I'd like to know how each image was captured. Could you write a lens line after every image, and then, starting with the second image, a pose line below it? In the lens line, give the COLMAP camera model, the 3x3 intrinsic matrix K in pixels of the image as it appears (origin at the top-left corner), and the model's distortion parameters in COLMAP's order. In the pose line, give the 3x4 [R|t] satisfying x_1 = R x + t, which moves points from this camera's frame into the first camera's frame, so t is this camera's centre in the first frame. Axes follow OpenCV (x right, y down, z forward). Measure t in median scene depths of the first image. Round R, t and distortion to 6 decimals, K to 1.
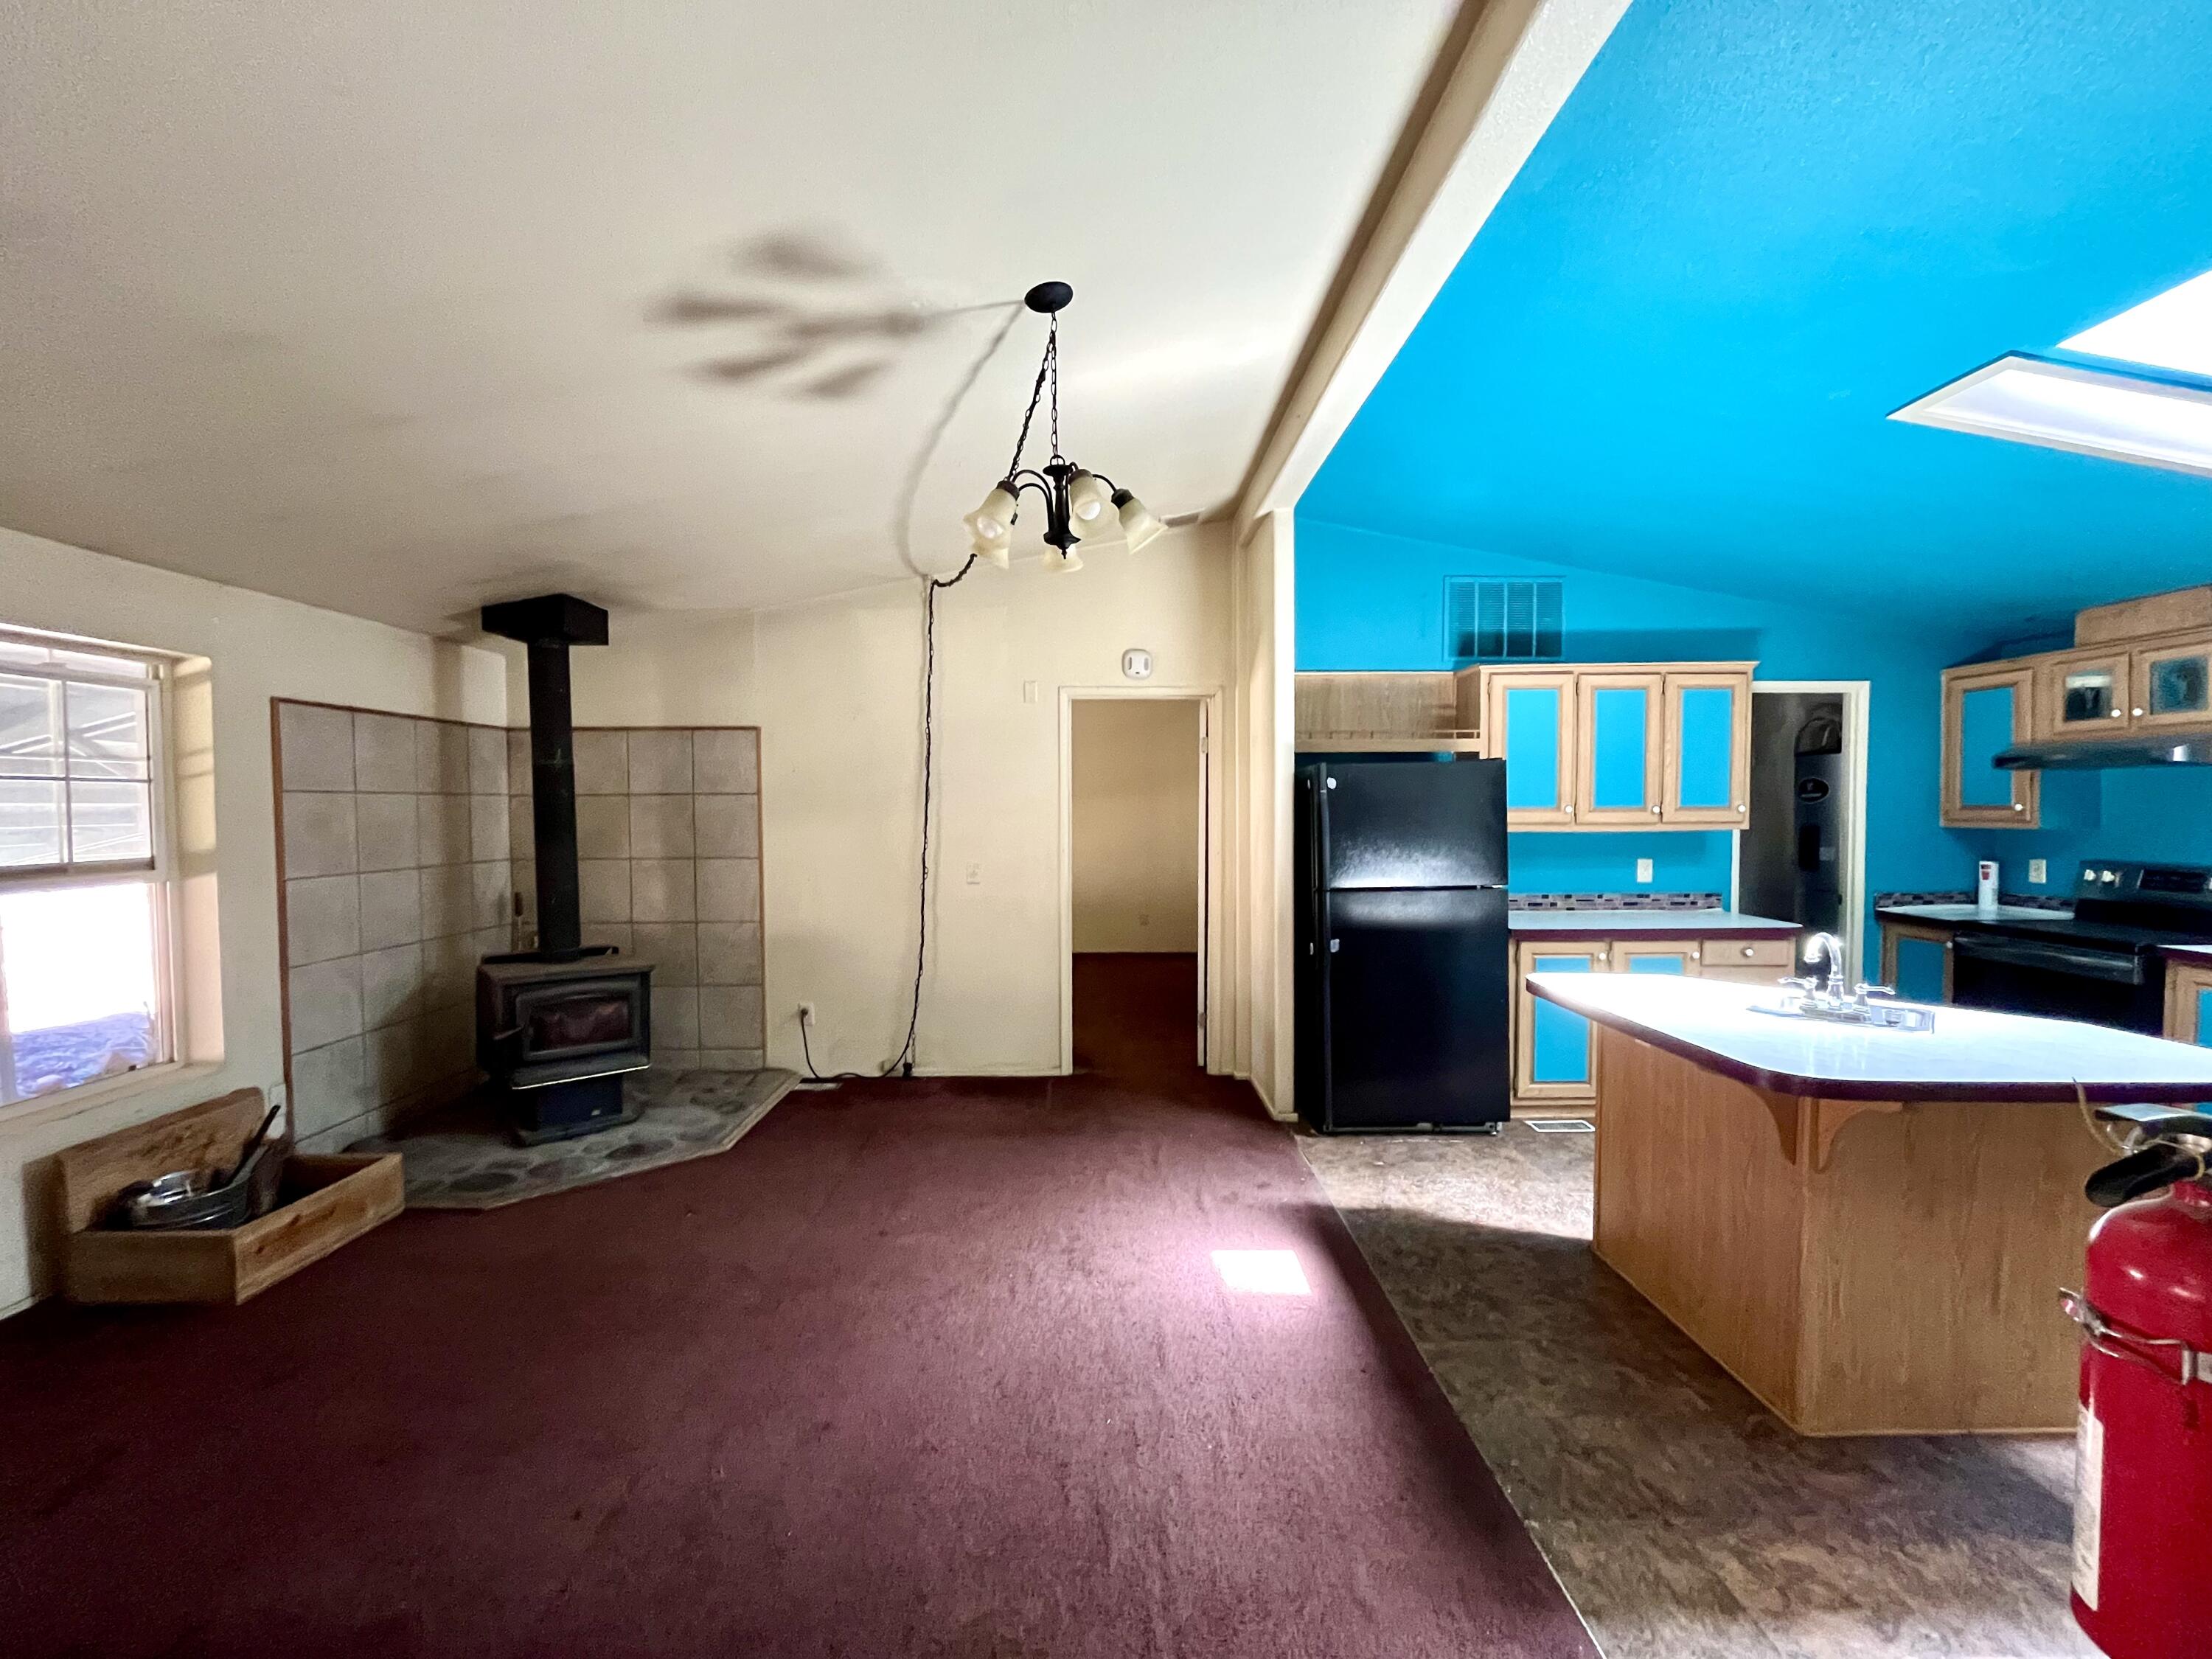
lens RADIAL K [[893.9, 0, 1106.0], [0, 893.9, 829.5], [0, 0, 1]] dist [-0.001430, -0.000127]
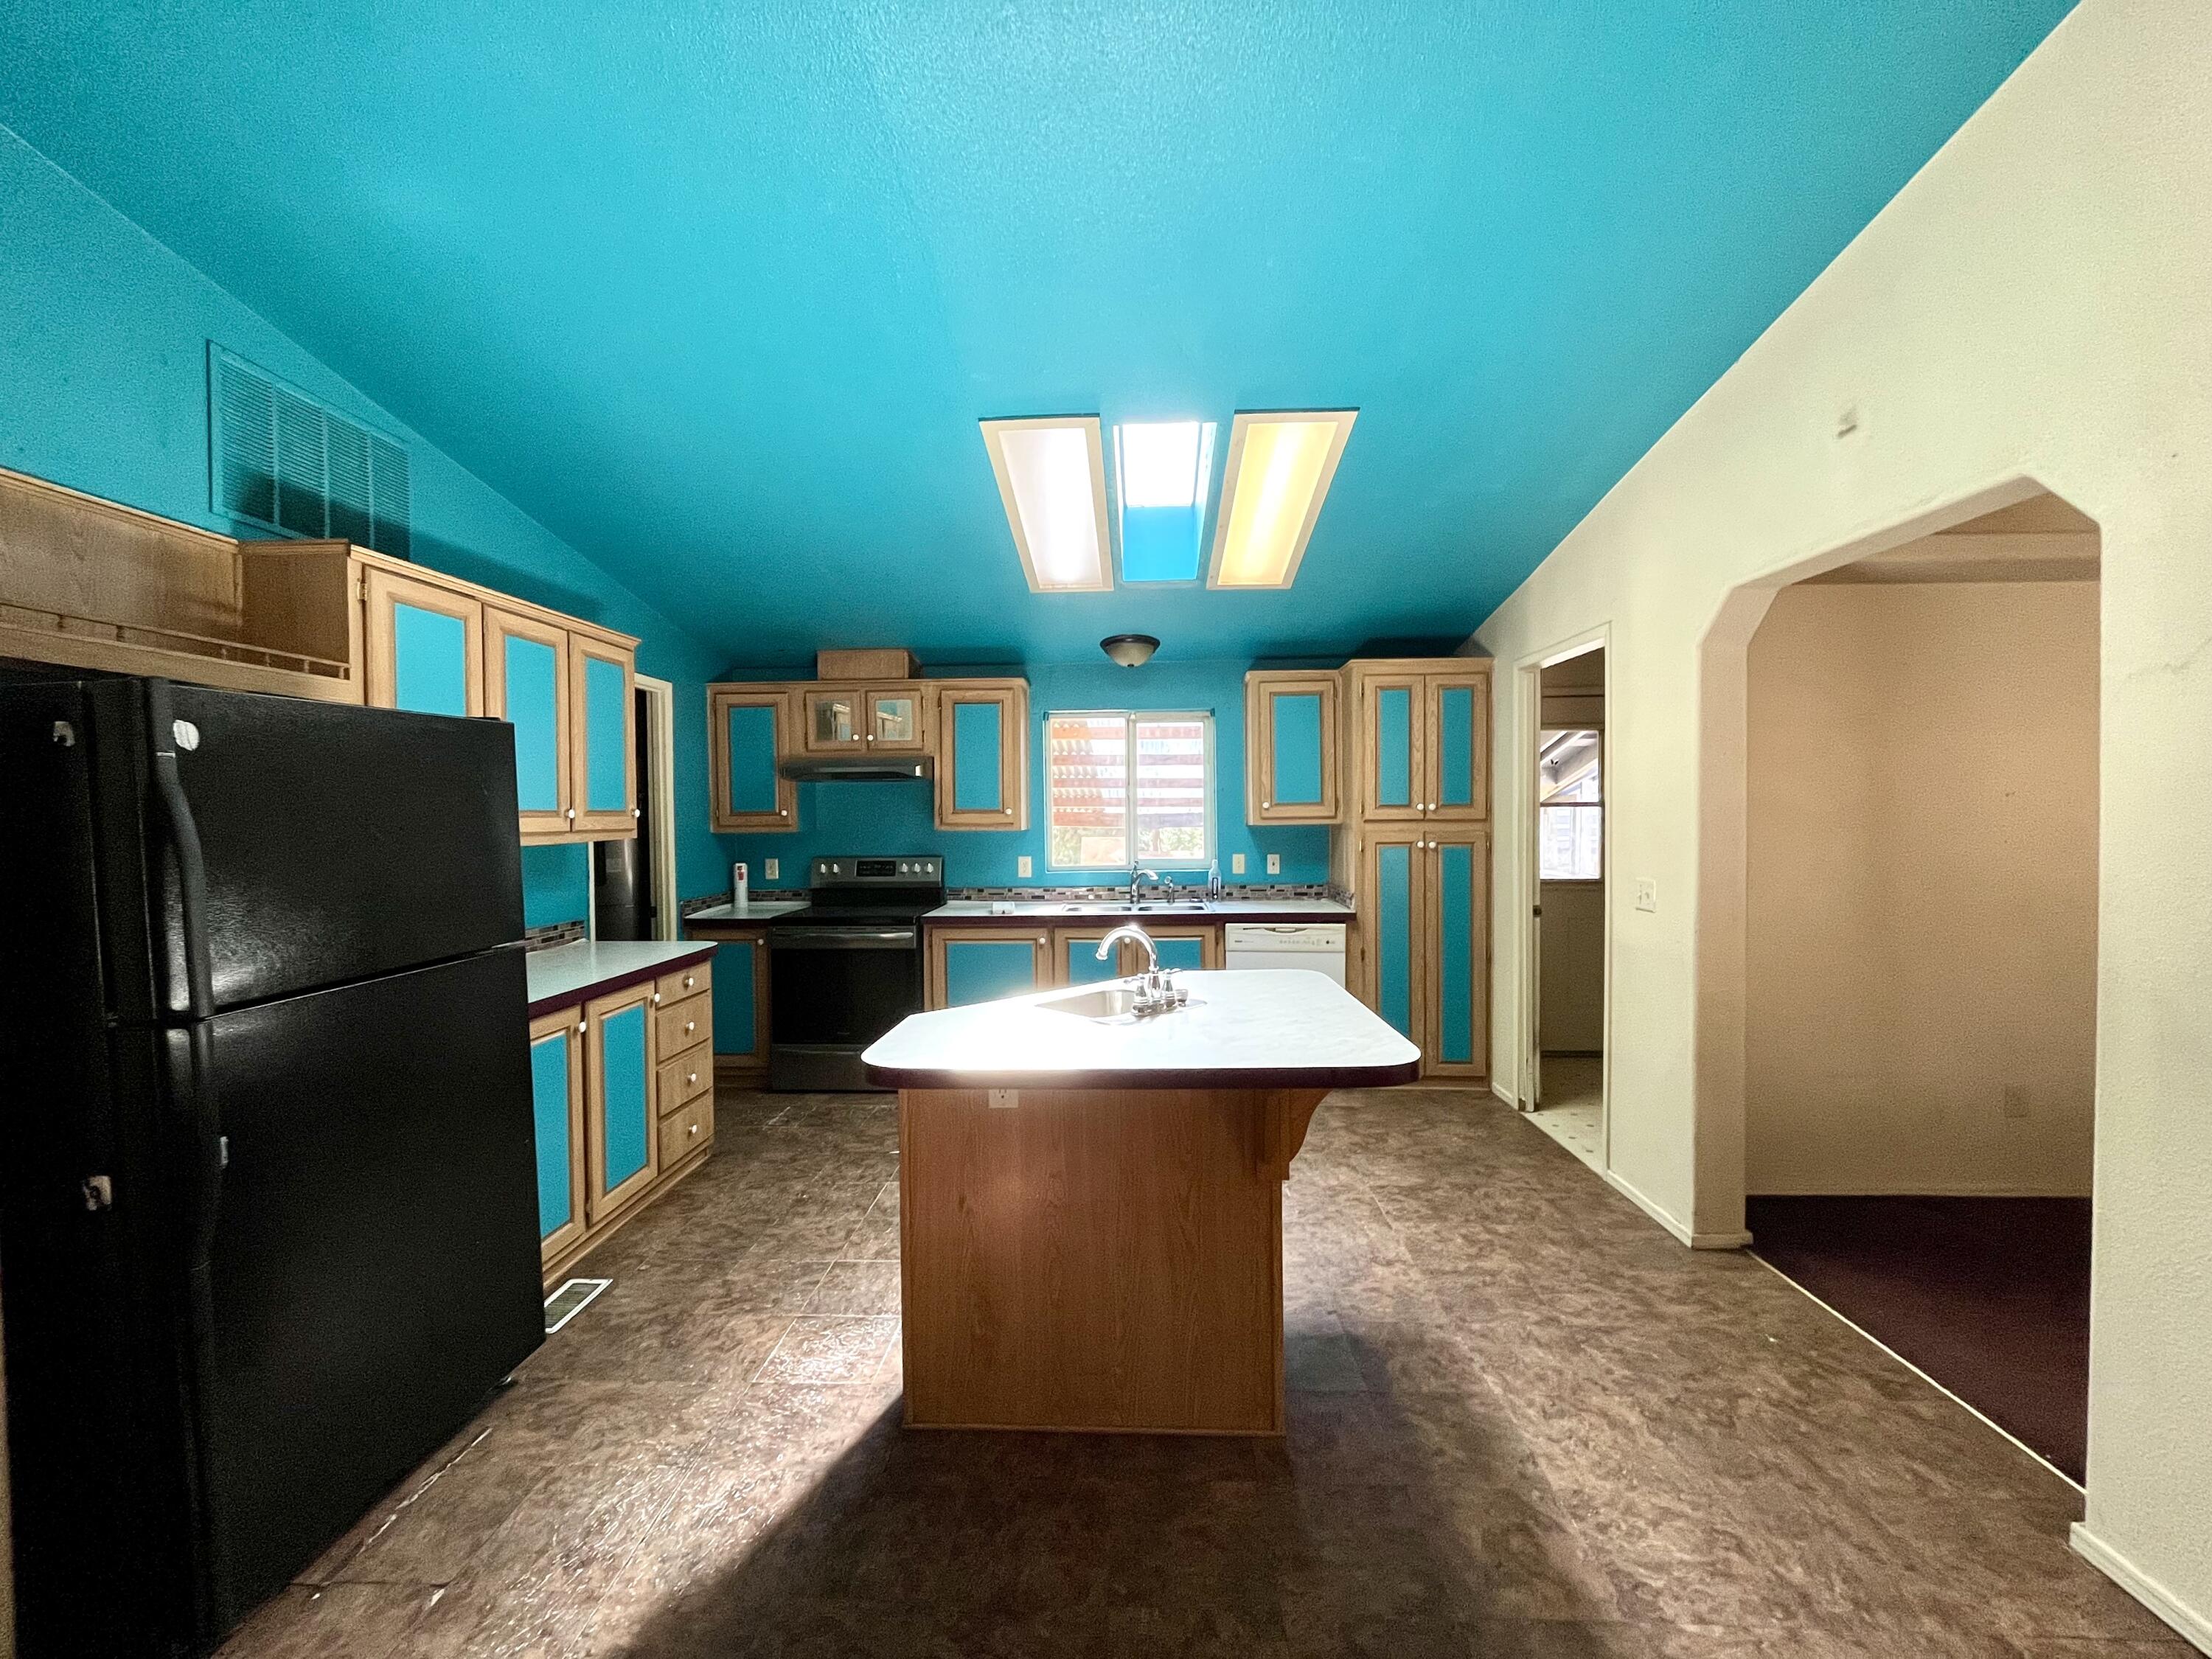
lens RADIAL K [[893.9, 0, 1106.0], [0, 893.9, 829.5], [0, 0, 1]] dist [-0.001430, -0.000127]
pose [[0.057461, -0.012382, 0.998271, -0.094125], [0.036866, 0.999267, 0.010273, -0.000669], [-0.997667, 0.036212, 0.057876, 0.518988]]
